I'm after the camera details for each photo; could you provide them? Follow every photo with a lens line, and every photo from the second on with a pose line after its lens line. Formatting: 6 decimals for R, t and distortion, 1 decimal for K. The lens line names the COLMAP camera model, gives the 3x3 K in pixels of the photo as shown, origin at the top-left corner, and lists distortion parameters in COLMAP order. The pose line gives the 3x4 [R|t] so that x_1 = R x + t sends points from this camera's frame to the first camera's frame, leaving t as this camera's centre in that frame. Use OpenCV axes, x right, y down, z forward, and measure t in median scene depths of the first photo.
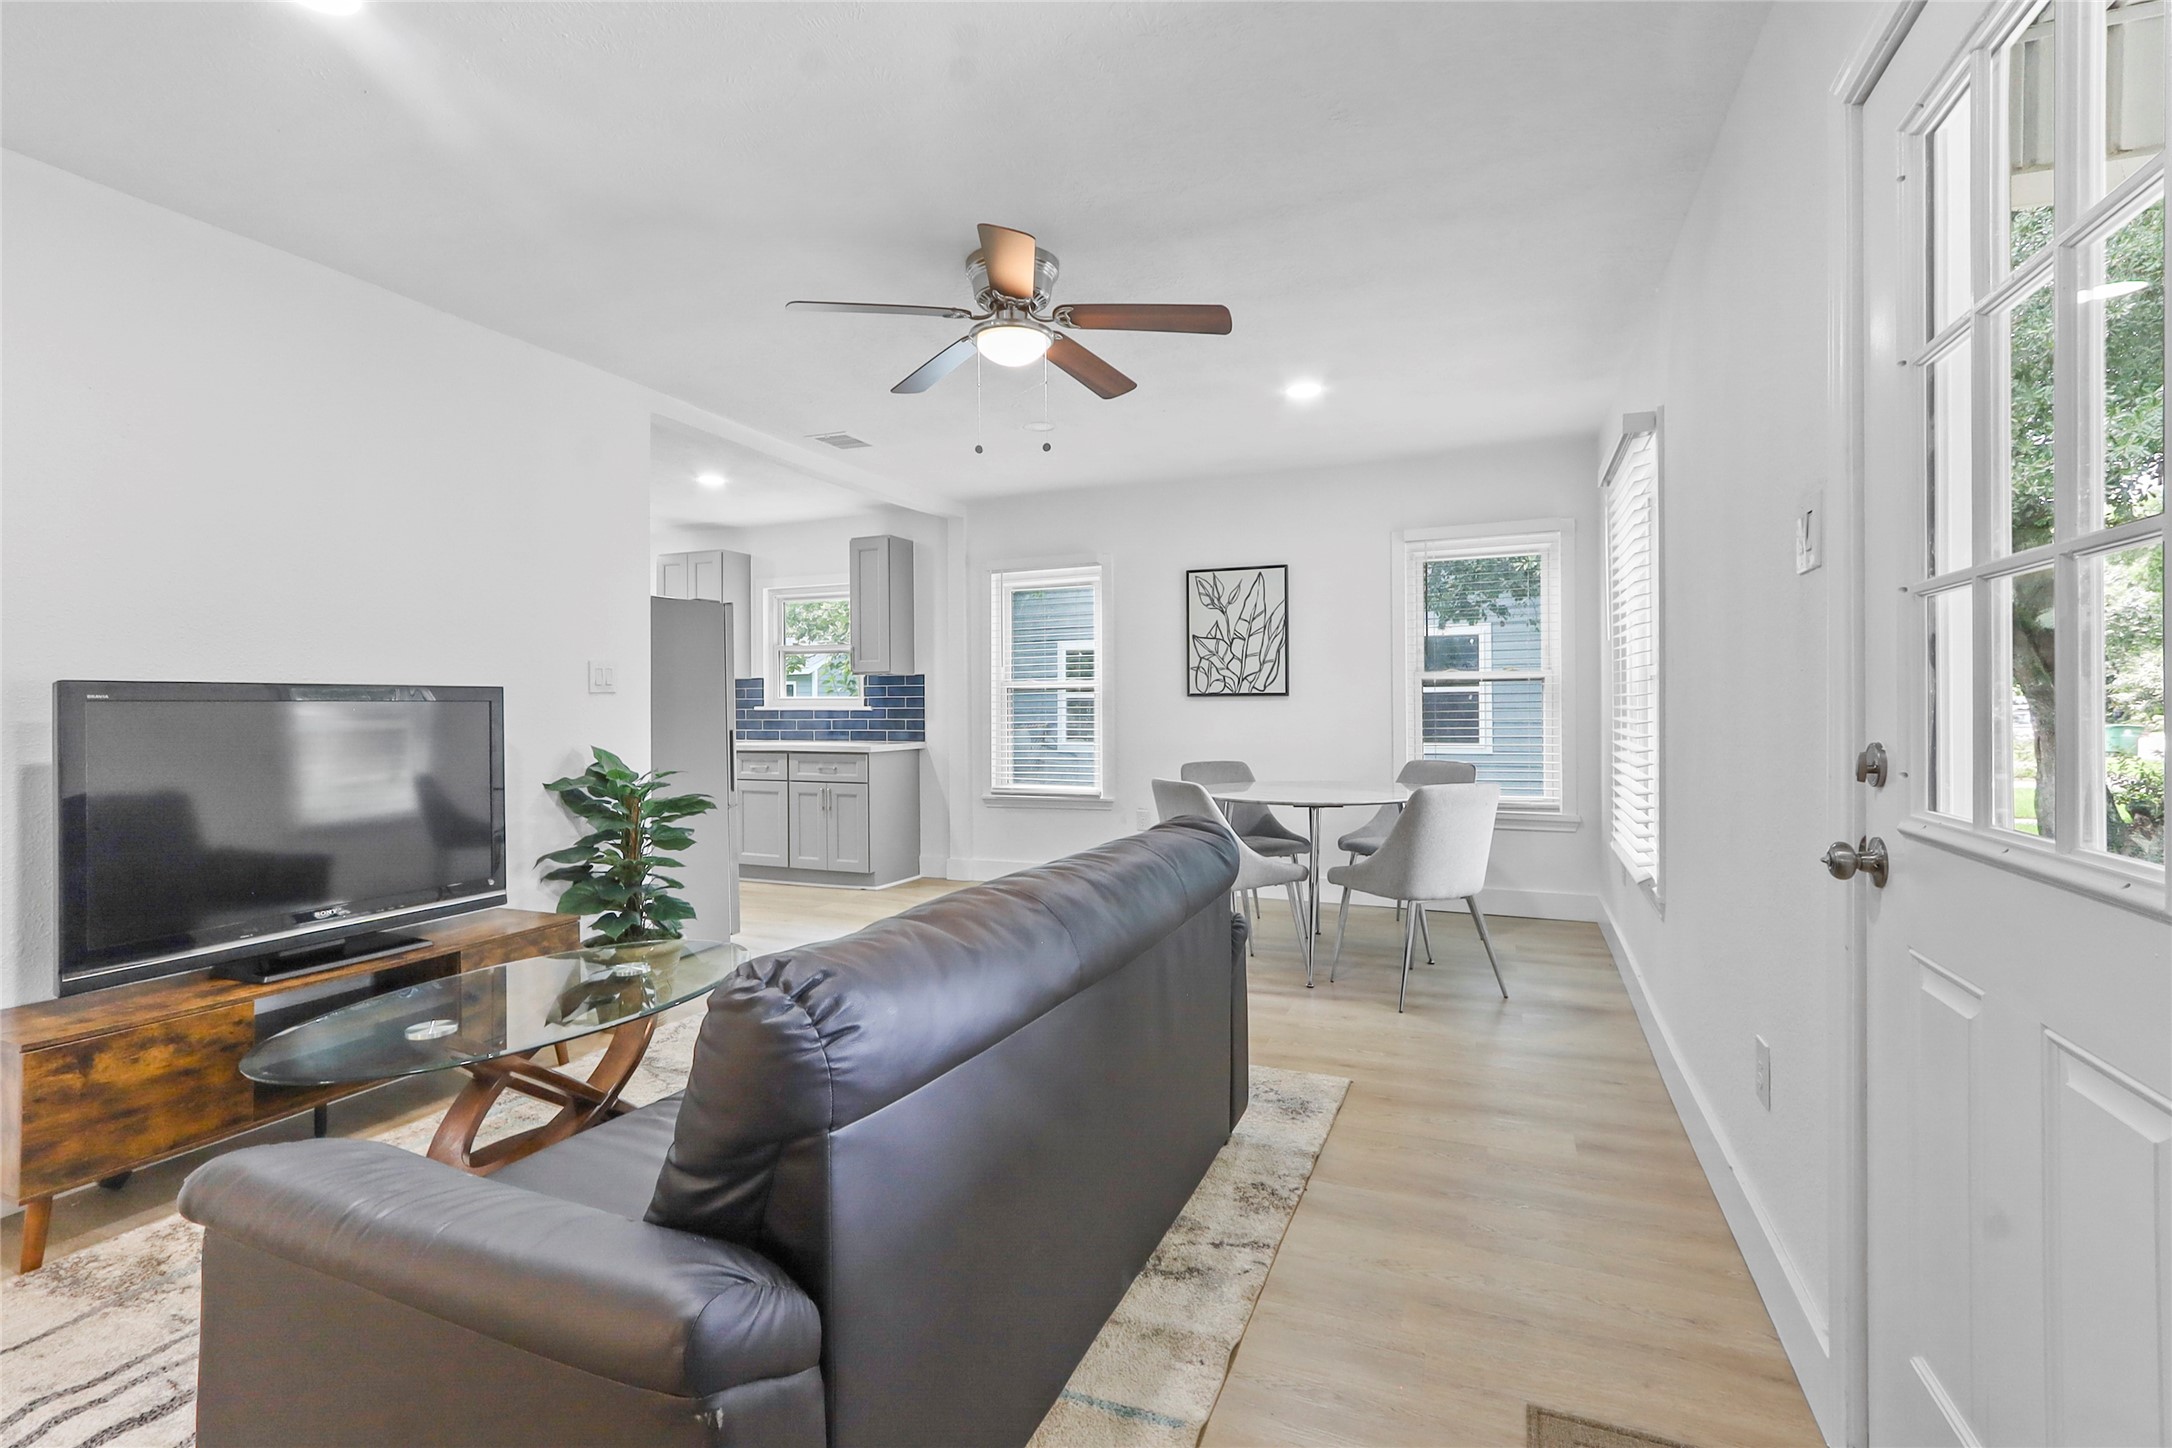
lens RADIAL K [[1006.6, 0, 1085.5], [0, 1006.6, 717.8], [0, 0, 1]] dist [-0.001105, 0.000501]
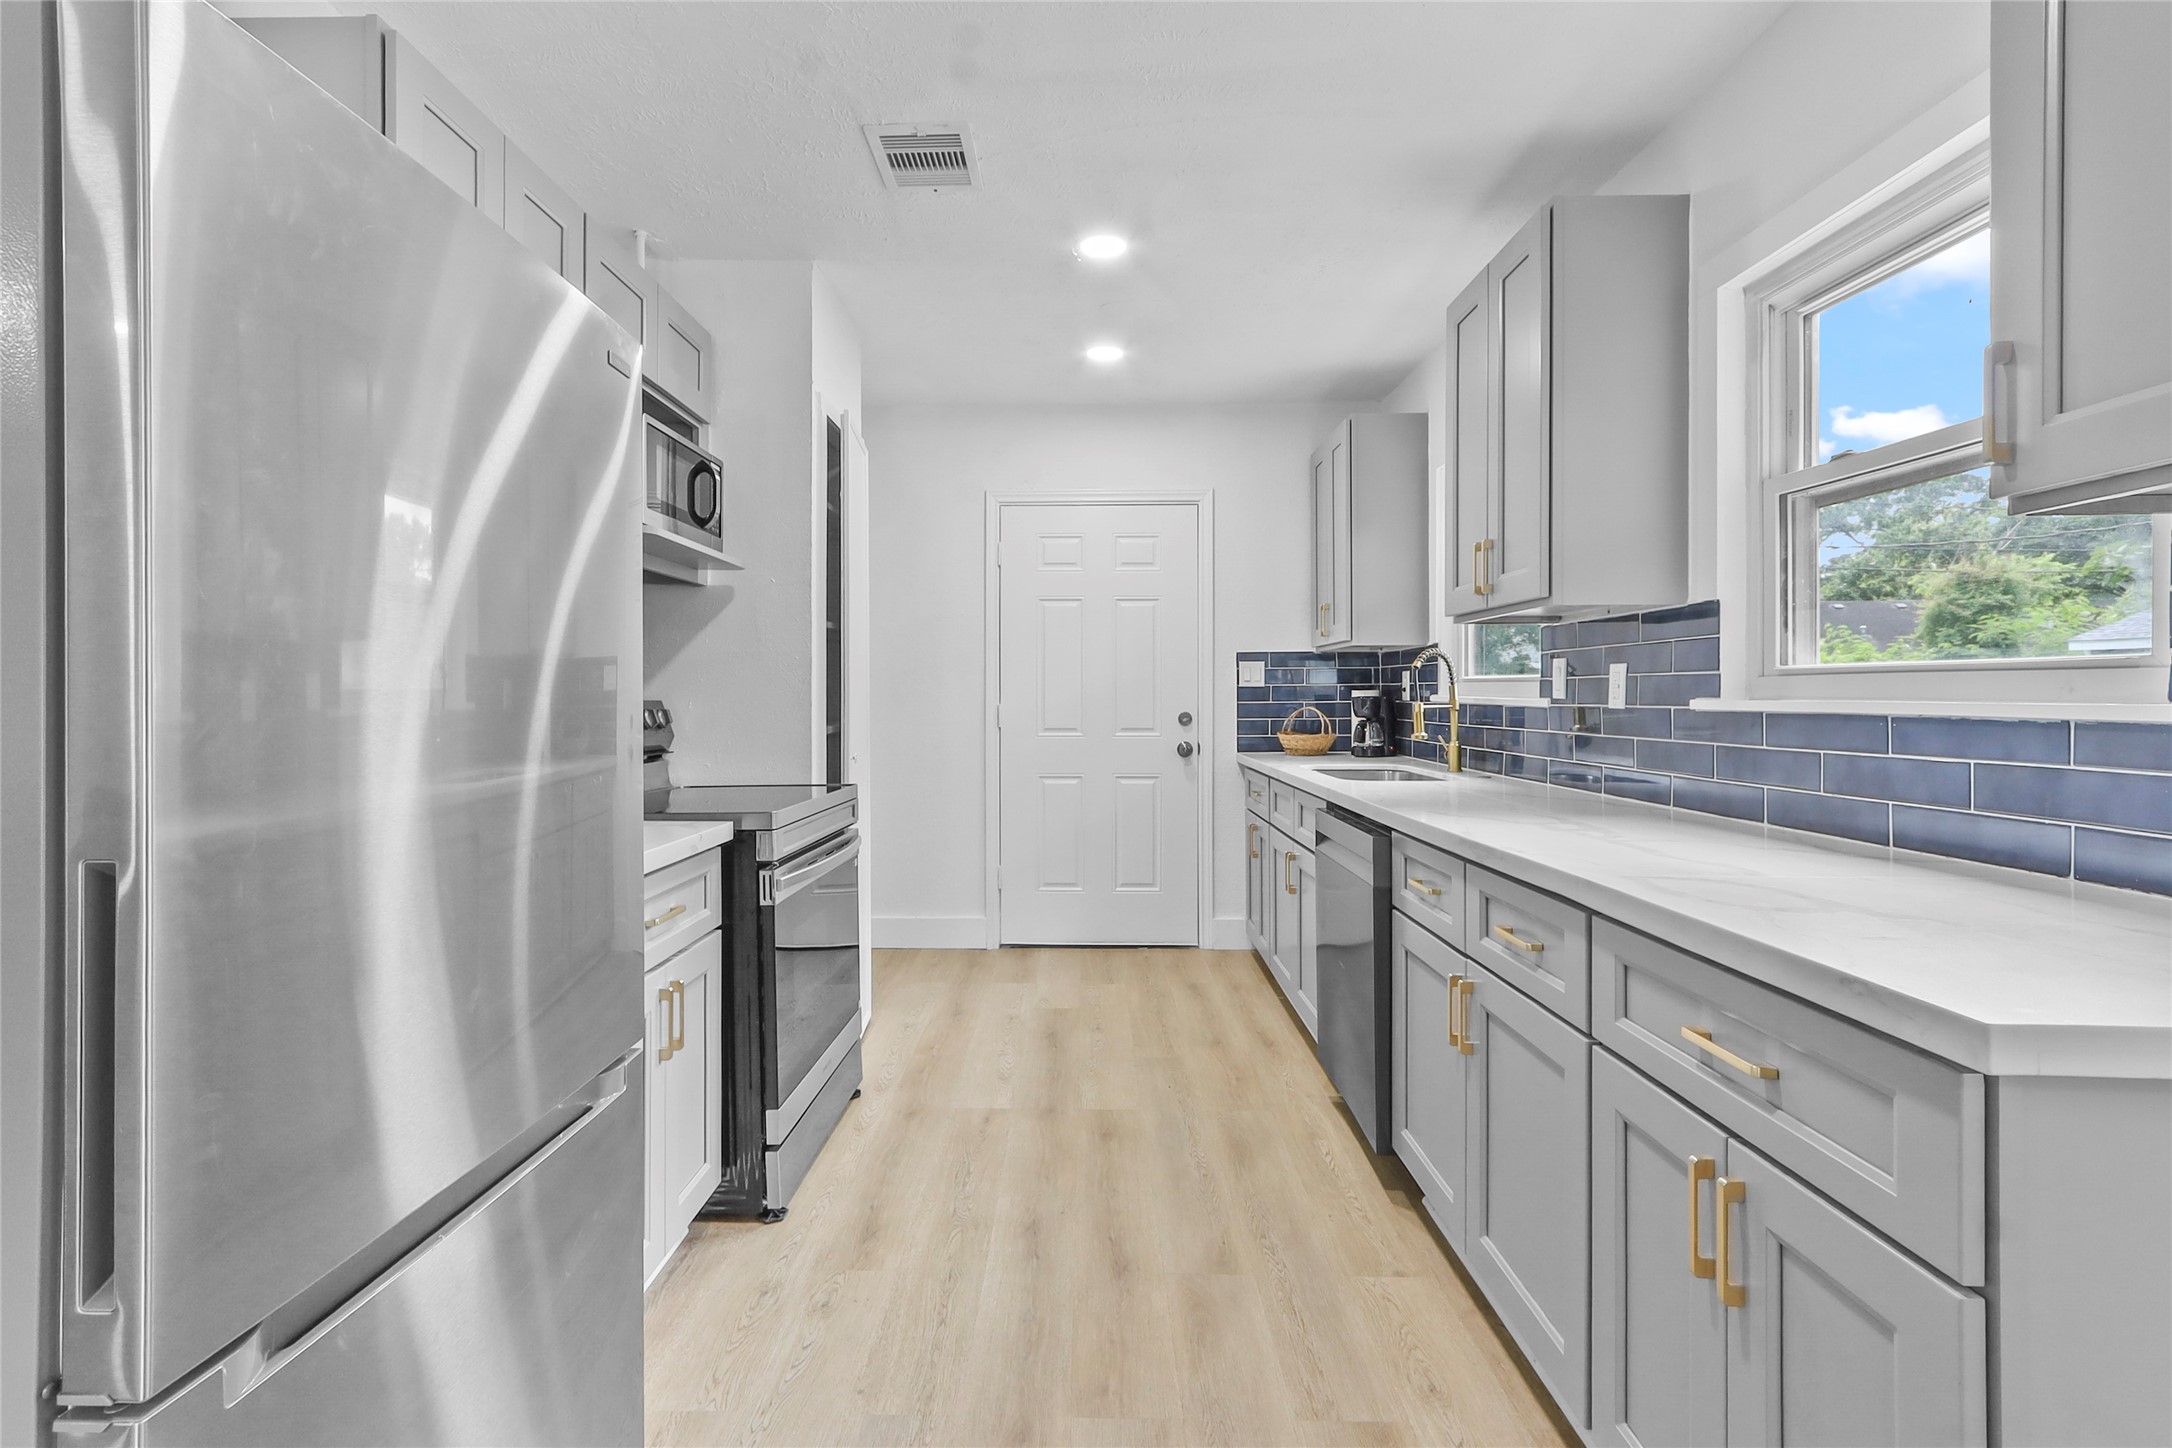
lens RADIAL K [[1006.6, 0, 1084.3], [0, 1006.6, 708.1], [0, 0, 1]] dist [-0.001105, 0.000501]
pose [[0.373495, 0.009980, -0.927578, -0.120778], [-0.003916, 0.999950, 0.009182, -0.010190], [0.927624, 0.000203, 0.373516, 0.724980]]
